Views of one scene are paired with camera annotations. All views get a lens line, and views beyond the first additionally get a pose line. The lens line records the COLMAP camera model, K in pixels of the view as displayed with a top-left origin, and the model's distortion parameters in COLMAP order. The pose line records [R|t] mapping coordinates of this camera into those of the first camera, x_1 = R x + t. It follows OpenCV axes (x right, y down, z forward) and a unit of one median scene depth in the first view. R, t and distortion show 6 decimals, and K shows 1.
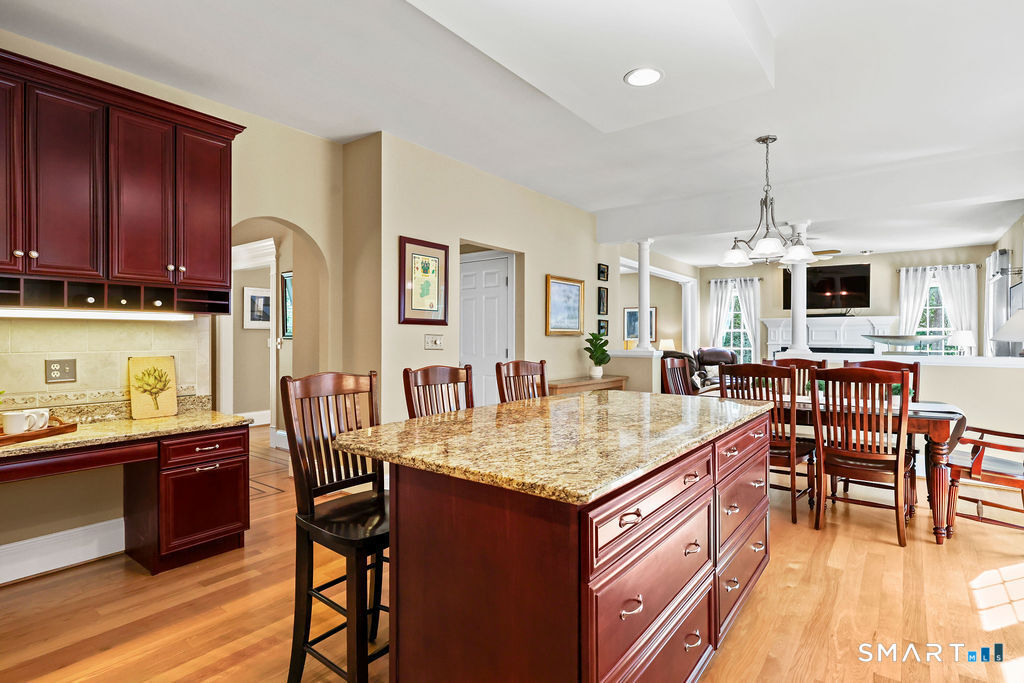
lens RADIAL K [[513.1, 0, 514.7], [0, 513.1, 336.8], [0, 0, 1]] dist [0.001949, -0.000008]
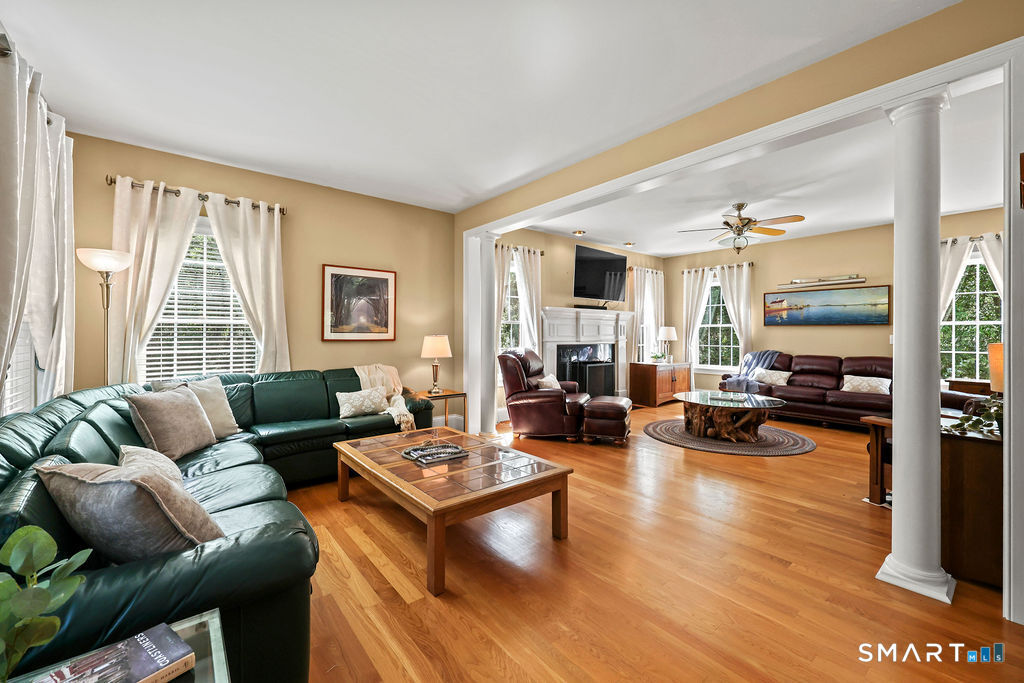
lens RADIAL K [[417.7, 0, 510.3], [0, 417.7, 330.6], [0, 0, 1]] dist [0.000009, -0.000460]
pose [[0.240531, 0.001737, 0.970640, -0.142414], [-0.005680, 0.999984, -0.000382, -0.000186], [-0.970625, -0.005422, 0.240537, 1.101488]]
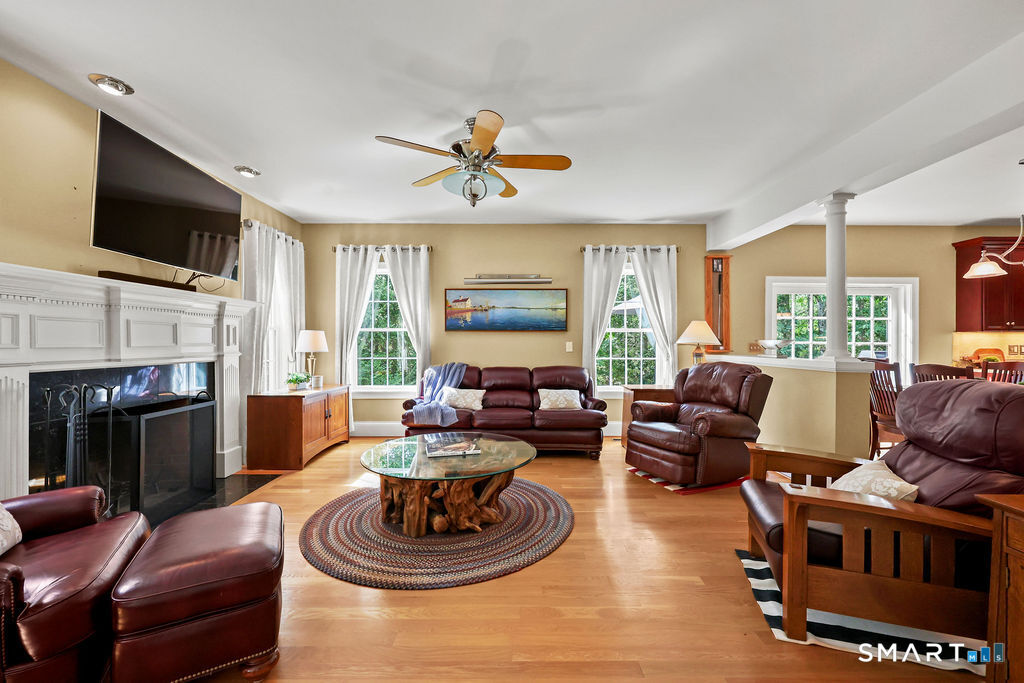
lens RADIAL K [[417.7, 0, 514.5], [0, 417.7, 343.7], [0, 0, 1]] dist [0.000009, -0.000460]
pose [[-0.606292, -0.007804, 0.795204, 0.209971], [-0.006040, 0.999968, 0.005209, 0.002699], [-0.795219, -0.001644, -0.606320, 1.115310]]
